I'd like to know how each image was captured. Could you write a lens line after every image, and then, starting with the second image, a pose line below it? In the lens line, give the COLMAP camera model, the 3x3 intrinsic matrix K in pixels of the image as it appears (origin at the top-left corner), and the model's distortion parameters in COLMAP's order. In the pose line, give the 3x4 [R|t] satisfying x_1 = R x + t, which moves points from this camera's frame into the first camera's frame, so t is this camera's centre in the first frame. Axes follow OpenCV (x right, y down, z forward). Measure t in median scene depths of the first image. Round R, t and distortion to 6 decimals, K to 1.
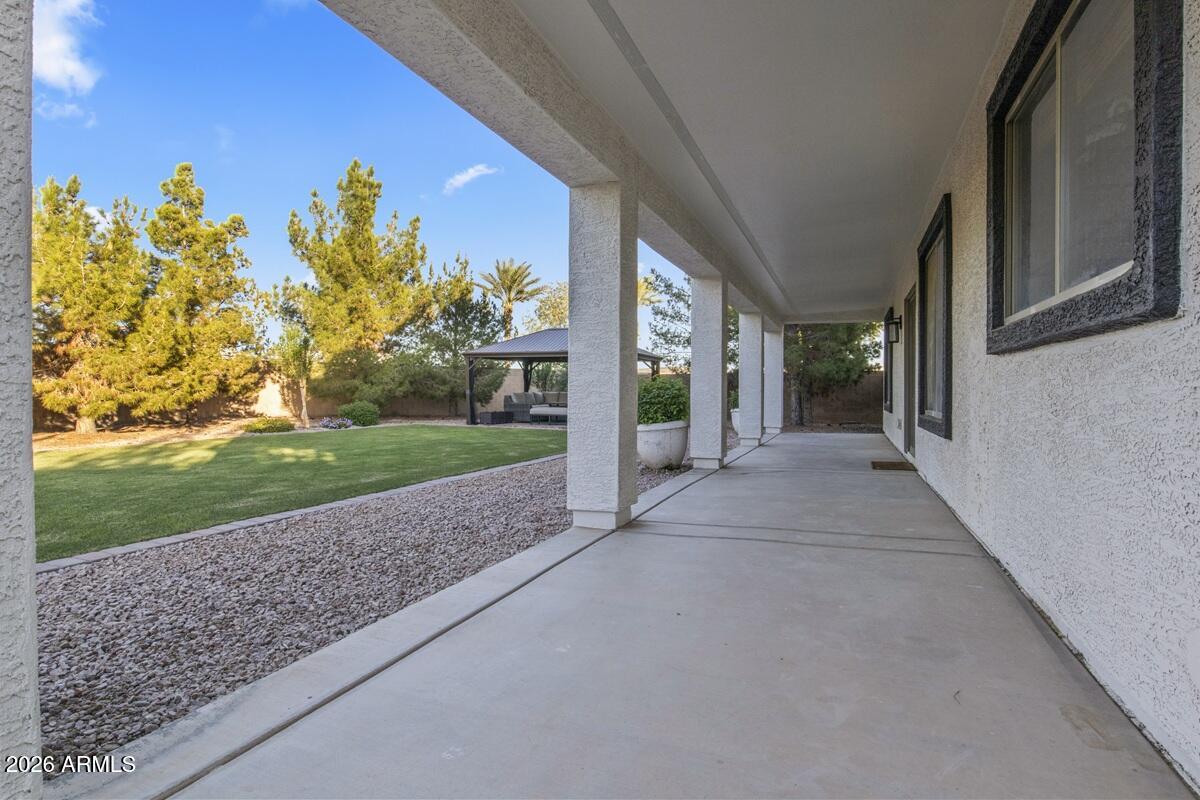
lens RADIAL K [[593.5, 0, 593.5], [0, 593.5, 396.3], [0, 0, 1]] dist [-0.001946, -0.000511]
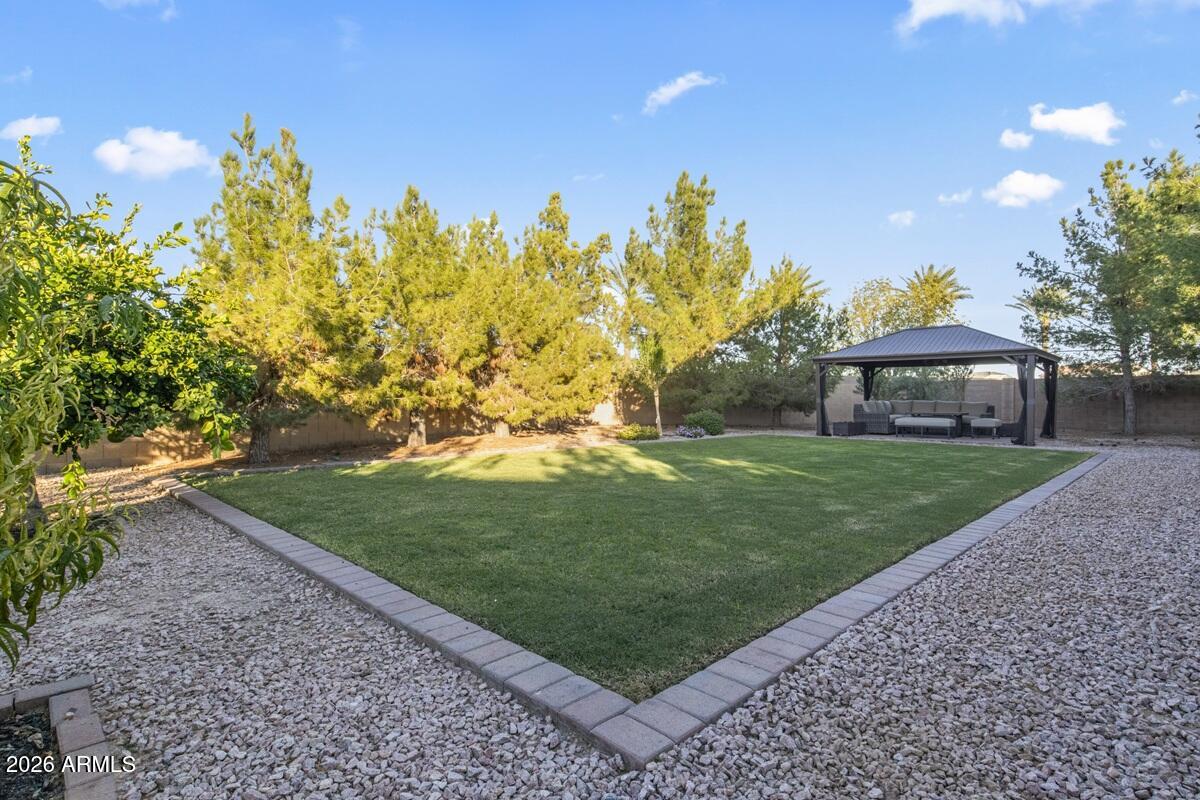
lens RADIAL K [[593.5, 0, 593.5], [0, 593.5, 396.3], [0, 0, 1]] dist [-0.001946, -0.000511]
pose [[0.931024, -0.007067, -0.364889, -0.190202], [-0.000174, 0.999804, -0.019809, 0.004437], [0.364957, 0.018506, 0.930840, 0.011559]]
